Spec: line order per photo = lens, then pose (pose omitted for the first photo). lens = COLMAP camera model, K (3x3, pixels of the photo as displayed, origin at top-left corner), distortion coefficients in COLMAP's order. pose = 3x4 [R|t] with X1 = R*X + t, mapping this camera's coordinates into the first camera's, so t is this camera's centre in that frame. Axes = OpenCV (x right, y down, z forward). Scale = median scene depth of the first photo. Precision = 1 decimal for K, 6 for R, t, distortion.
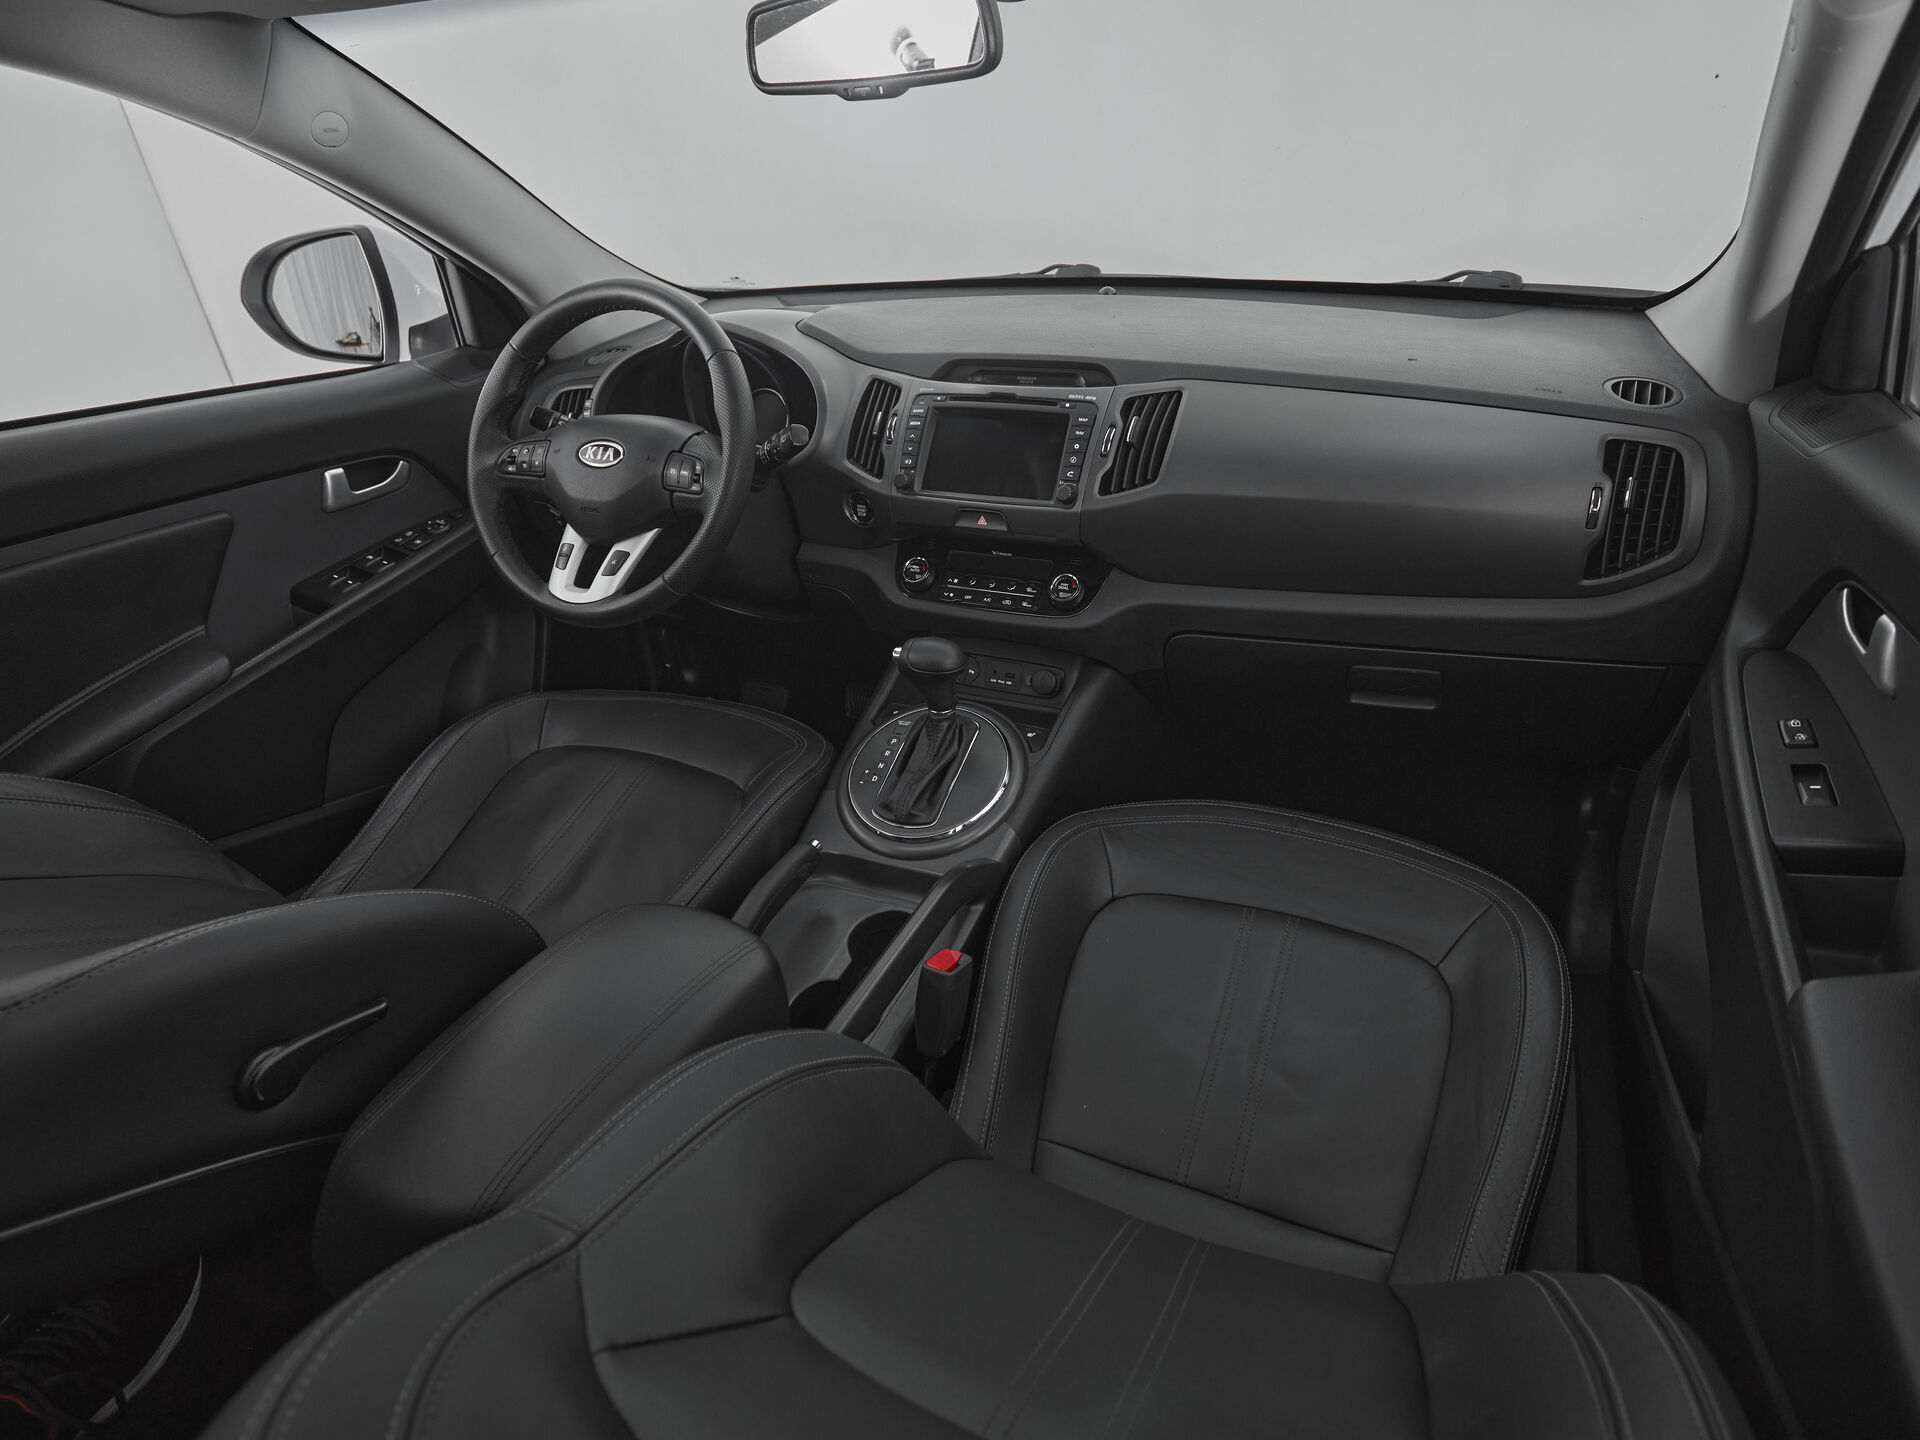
lens RADIAL K [[1065.0, 0, 1005.0], [0, 1065.0, 719.5], [0, 0, 1]] dist [-0.006202, 0.007055]
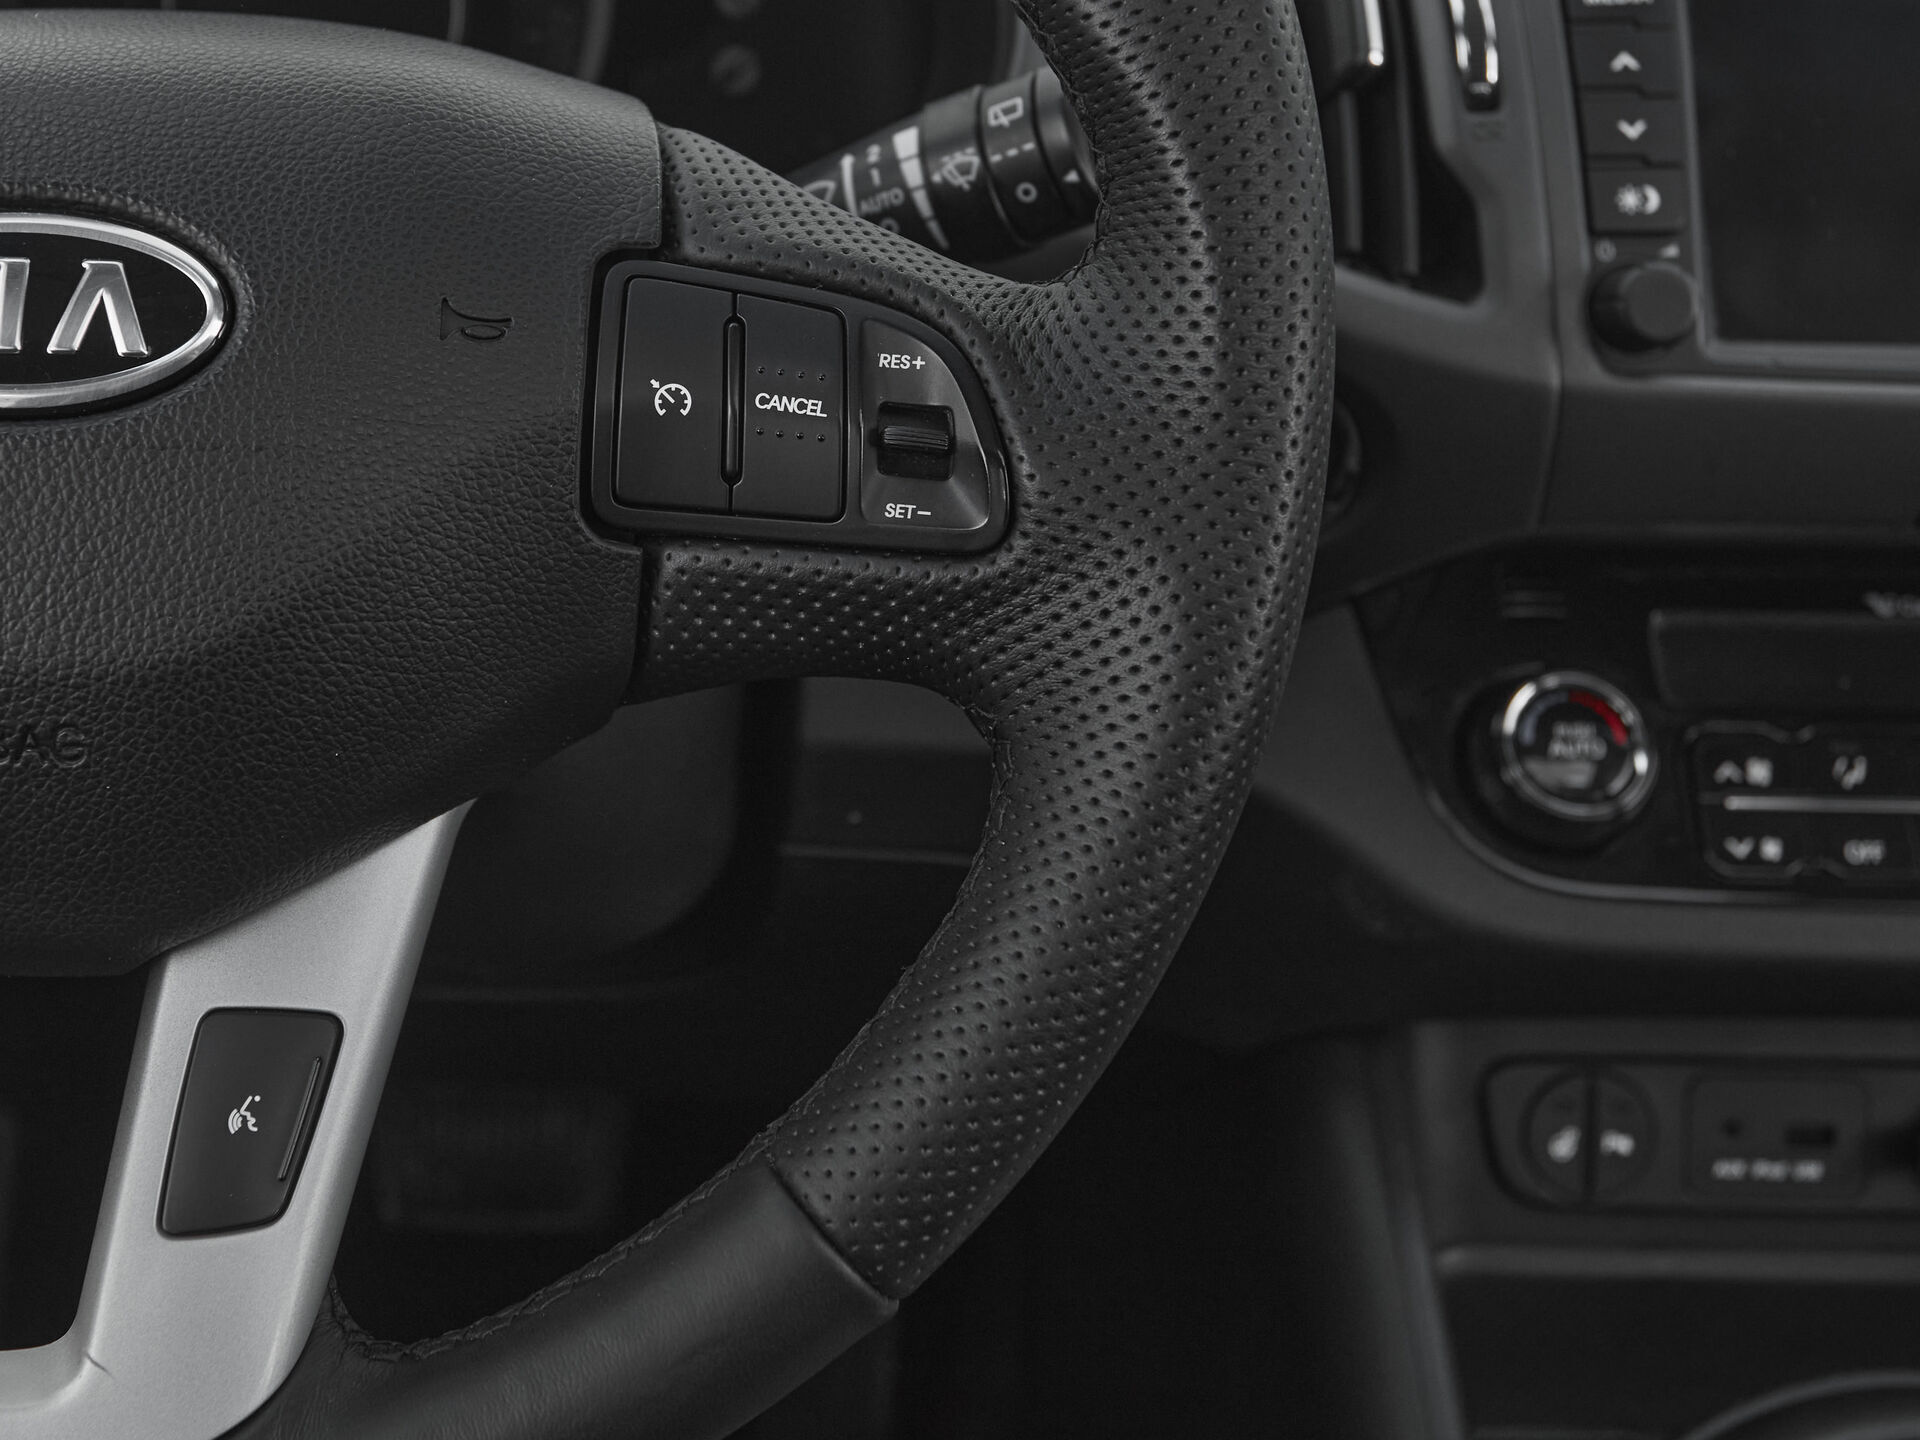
lens RADIAL K [[2419.3, 0, 653.2], [0, 2419.3, 515.6], [0, 0, 1]] dist [-0.028114, 0.000000]
pose [[0.924137, -0.117834, 0.363437, -0.411493], [0.140110, 0.989501, -0.035451, -0.199267], [-0.355444, 0.083683, 0.930944, 0.683845]]
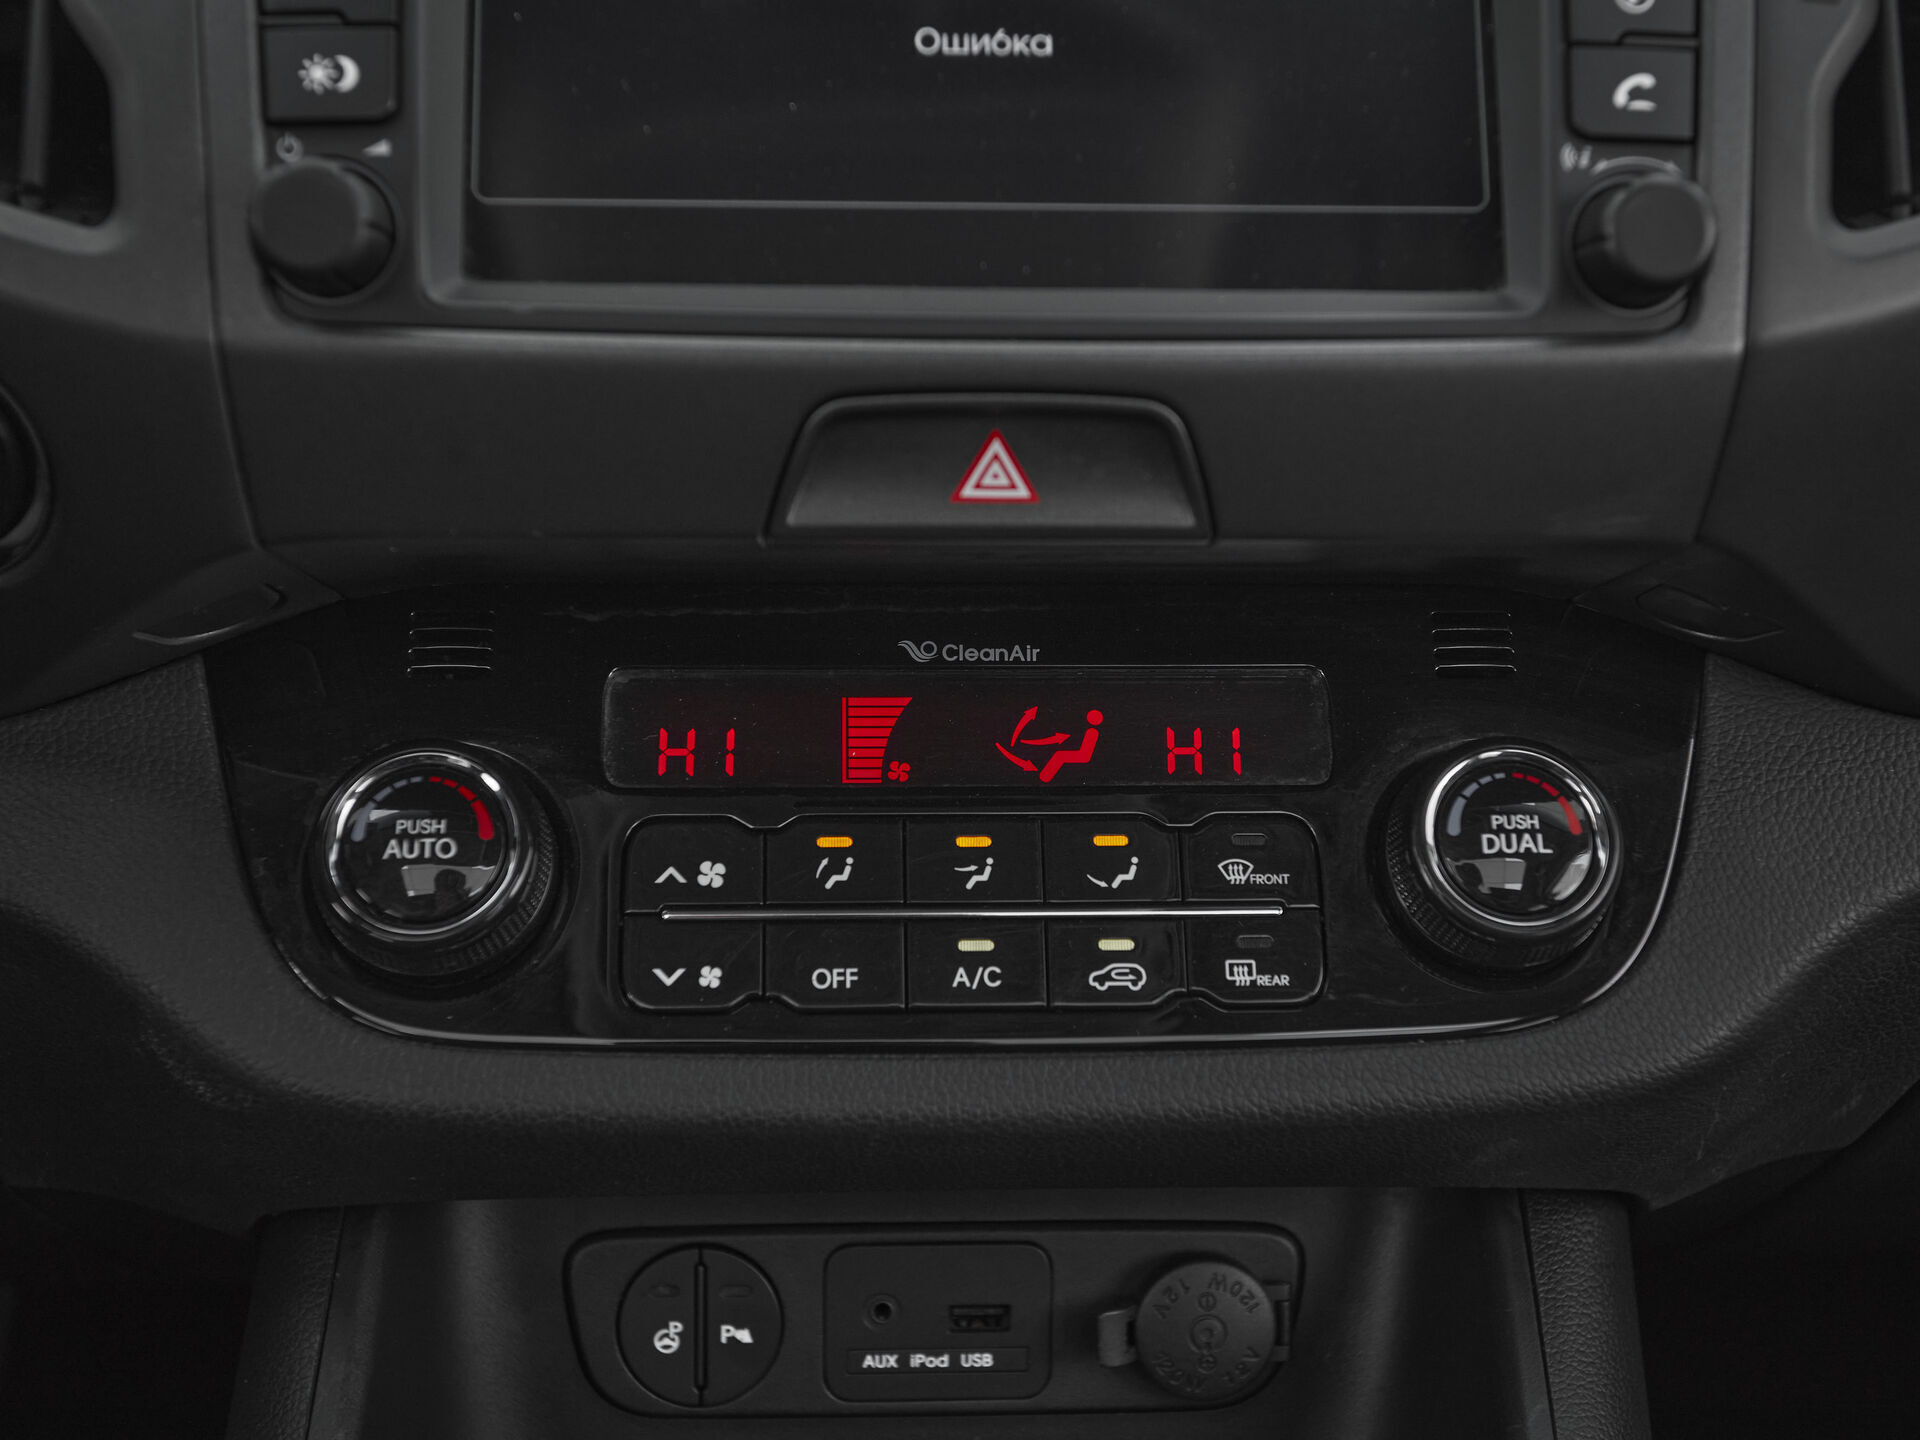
lens RADIAL K [[2327.7, 0, 969.3], [0, 2327.7, 721.3], [0, 0, 1]] dist [0.035410, 0.000000]
pose [[0.894141, -0.153327, 0.420717, -0.154882], [0.156442, 0.987309, 0.027335, -0.161870], [-0.419569, 0.041377, 0.906780, 0.720293]]
